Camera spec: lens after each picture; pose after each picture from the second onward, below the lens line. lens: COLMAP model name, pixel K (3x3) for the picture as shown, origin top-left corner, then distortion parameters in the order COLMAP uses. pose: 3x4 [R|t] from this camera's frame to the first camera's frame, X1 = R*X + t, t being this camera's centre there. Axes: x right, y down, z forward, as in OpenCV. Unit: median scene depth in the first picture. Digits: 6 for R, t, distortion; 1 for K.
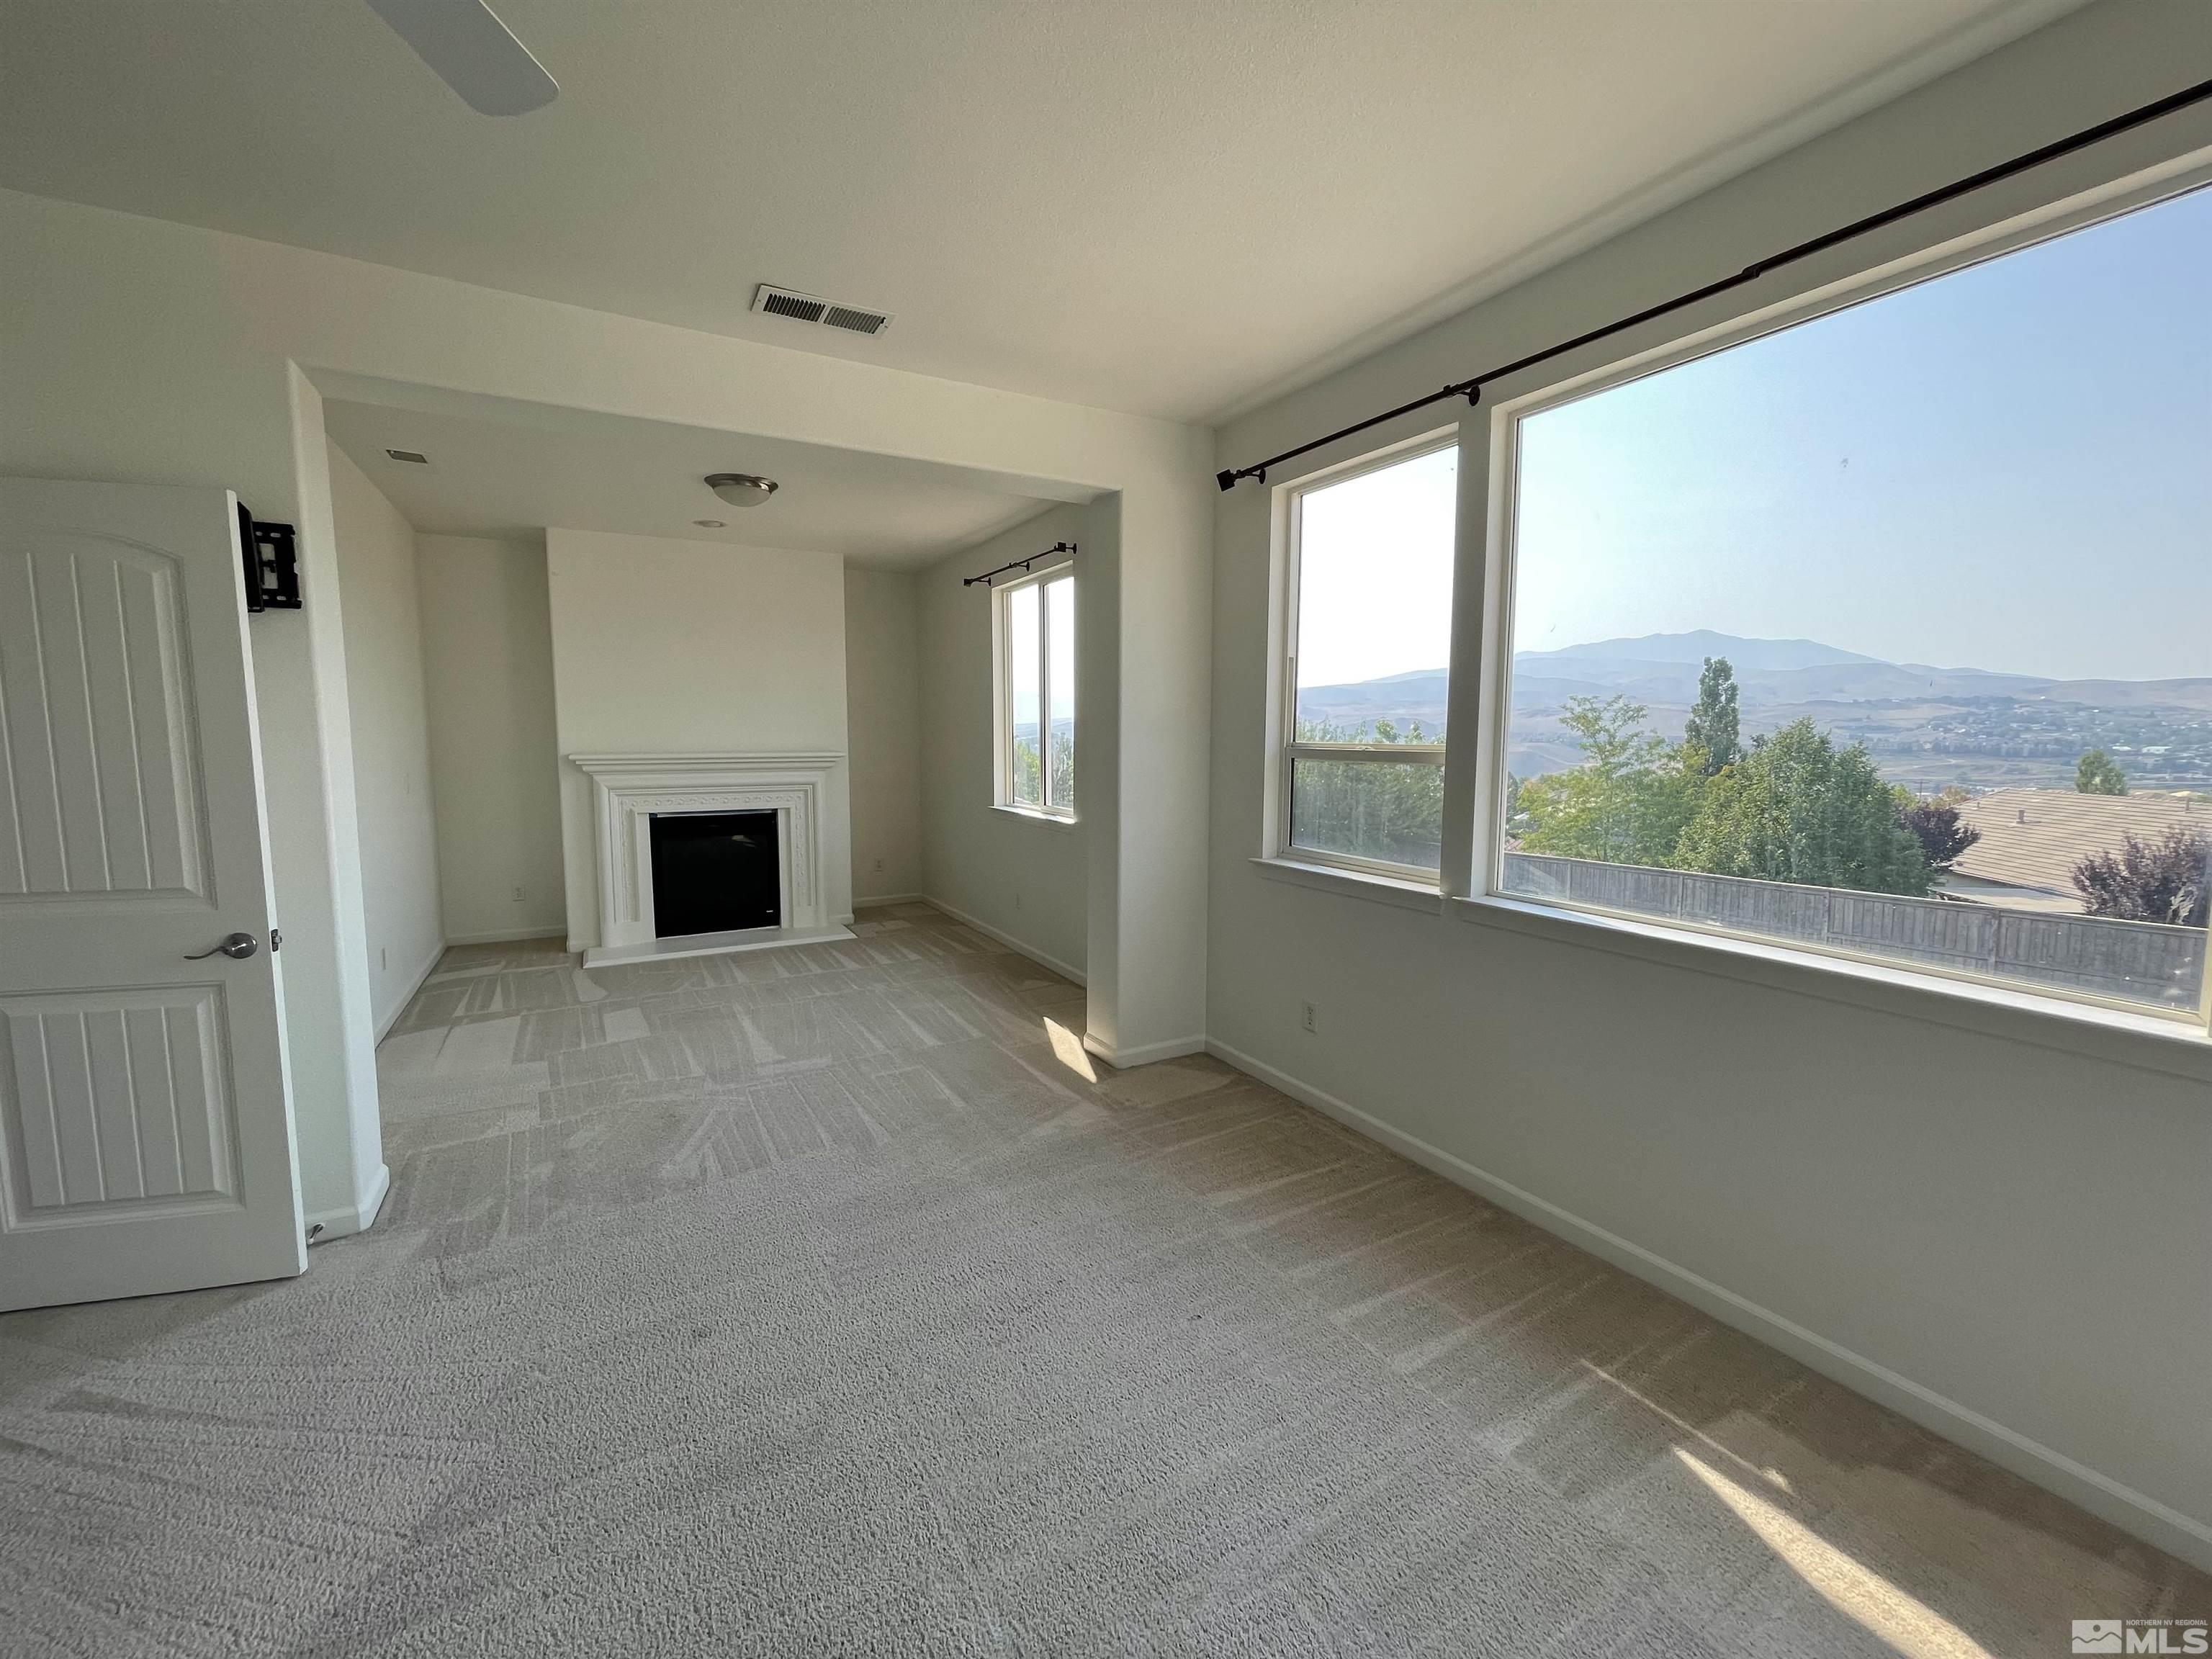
lens RADIAL K [[895.9, 0, 1099.0], [0, 895.9, 830.3], [0, 0, 1]] dist [0.000517, 0.001842]
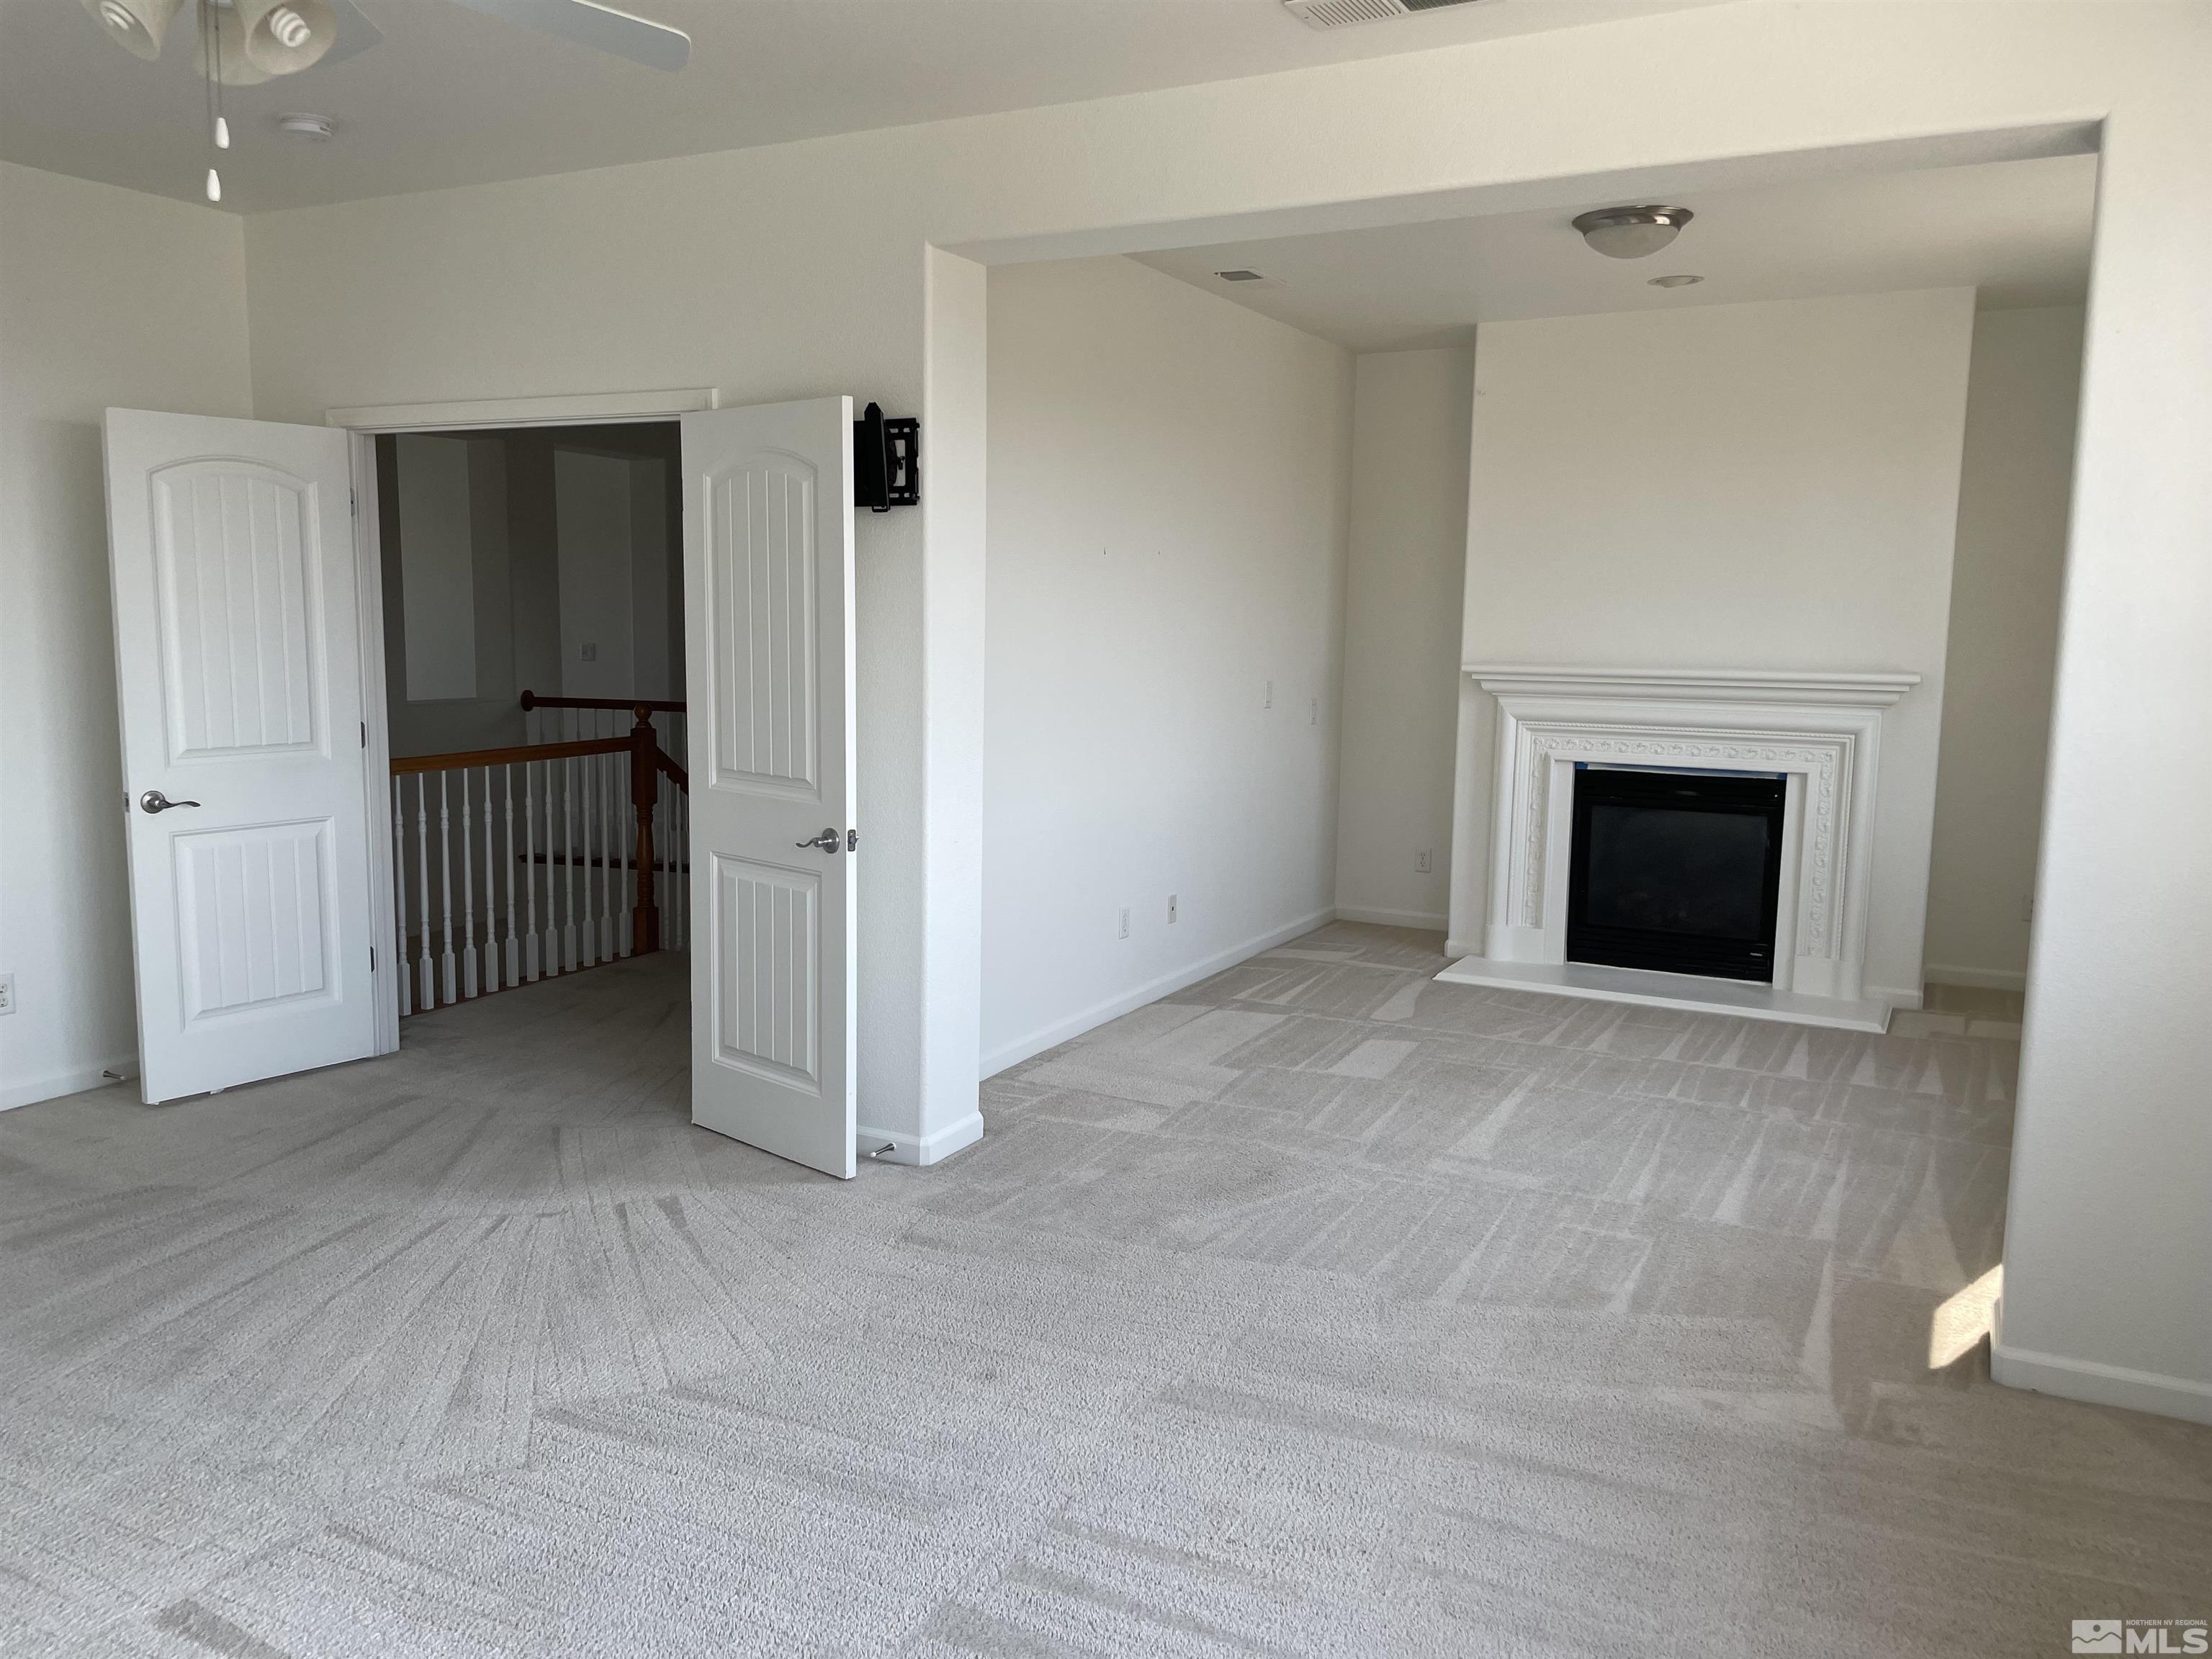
lens RADIAL K [[1689.8, 0, 1115.3], [0, 1689.8, 835.8], [0, 0, 1]] dist [0.075387, -0.016981]
pose [[0.550954, 0.121103, -0.825702, 0.444799], [-0.107096, 0.991494, 0.073959, -0.030228], [0.827635, 0.047681, 0.559238, 0.101283]]
